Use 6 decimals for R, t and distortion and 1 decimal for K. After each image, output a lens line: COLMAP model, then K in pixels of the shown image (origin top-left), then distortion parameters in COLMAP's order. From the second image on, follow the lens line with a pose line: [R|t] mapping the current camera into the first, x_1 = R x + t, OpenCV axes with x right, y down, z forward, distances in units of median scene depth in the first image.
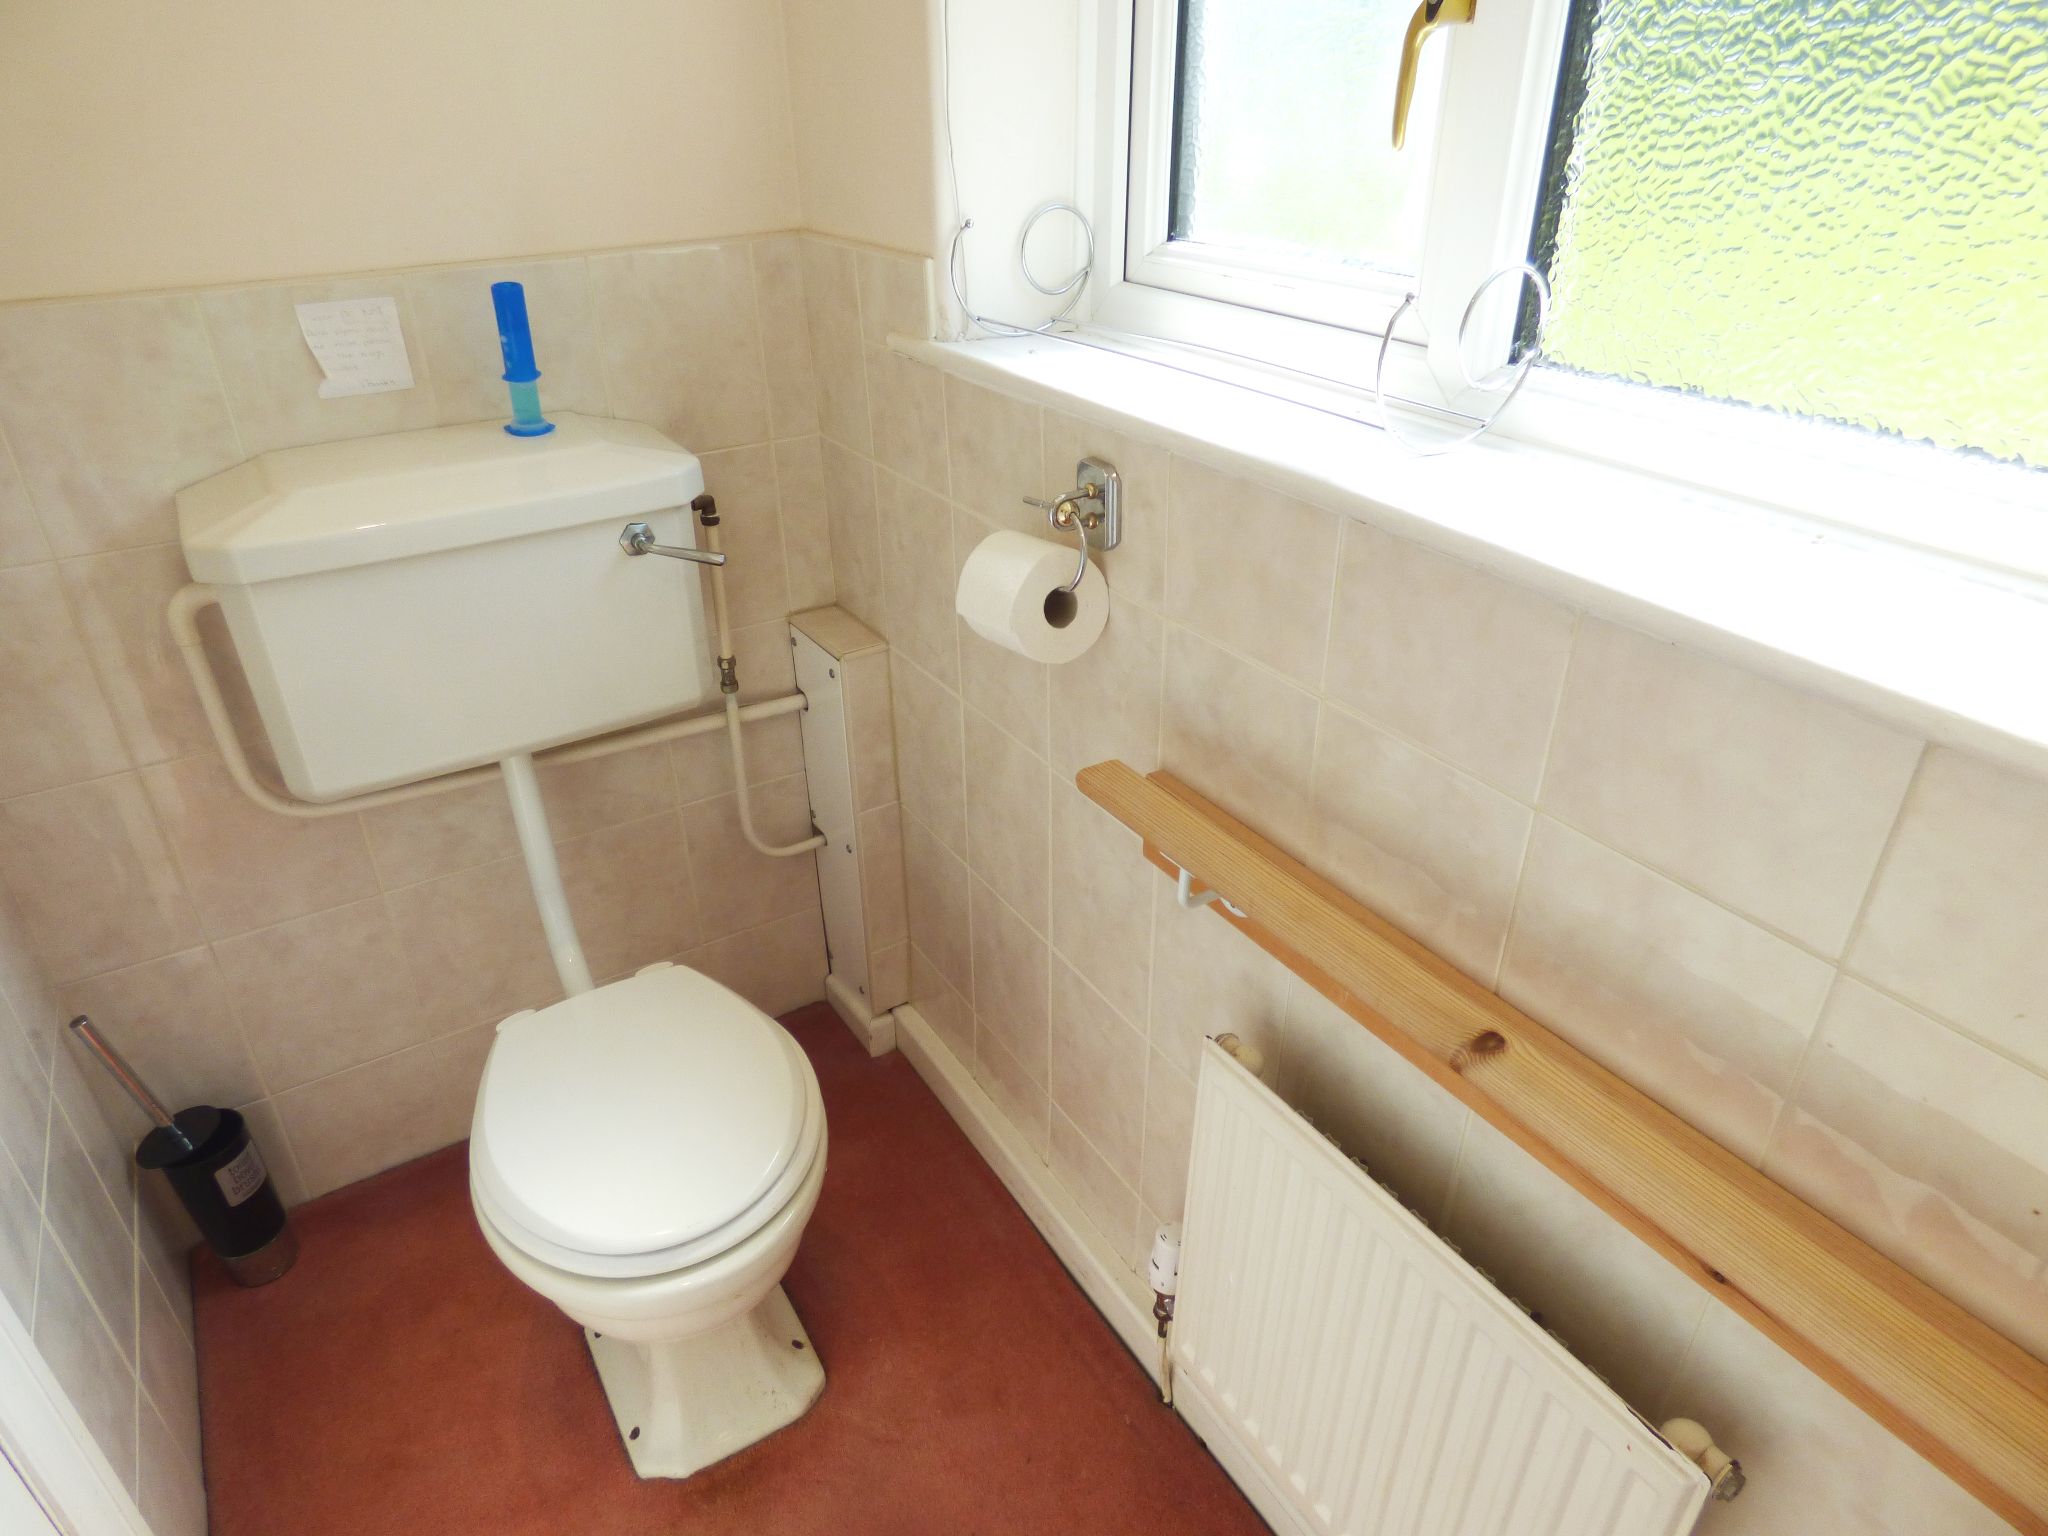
lens RADIAL K [[1255.7, 0, 1023.5], [0, 1255.7, 770.2], [0, 0, 1]] dist [-0.015387, 0.003874]
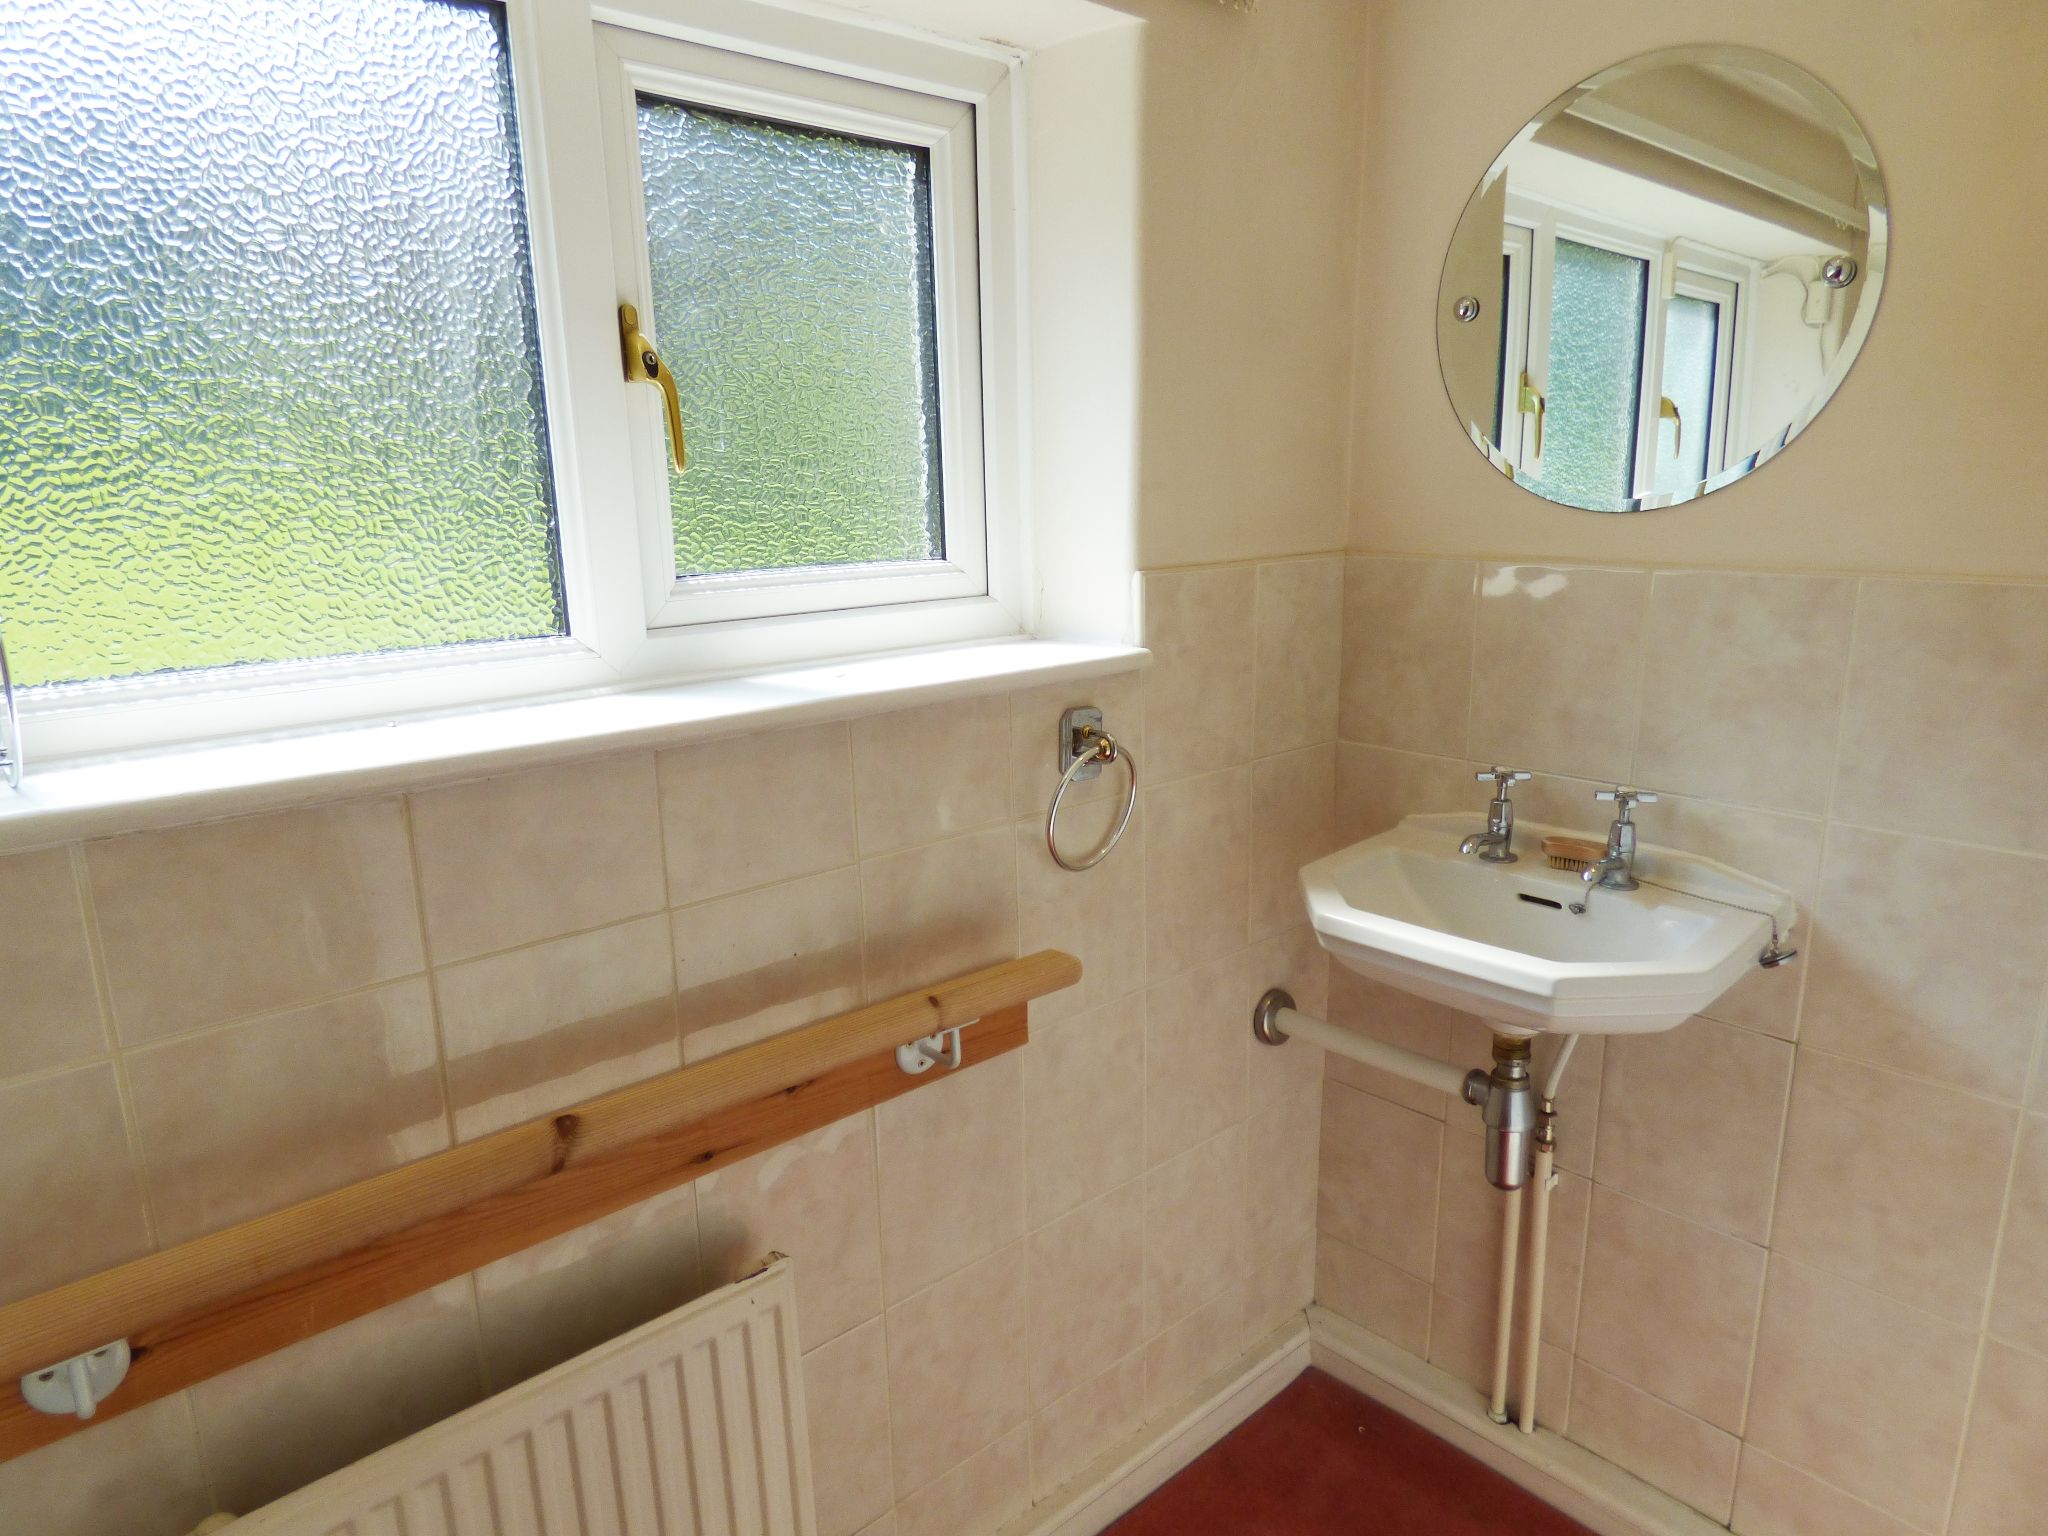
lens RADIAL K [[1255.7, 0, 1026.1], [0, 1255.7, 772.2], [0, 0, 1]] dist [-0.015387, 0.003874]
pose [[-0.172316, -0.205177, 0.963436, -0.740951], [0.512776, 0.816412, 0.265579, -0.141970], [-0.841052, 0.539790, -0.035471, 0.474656]]
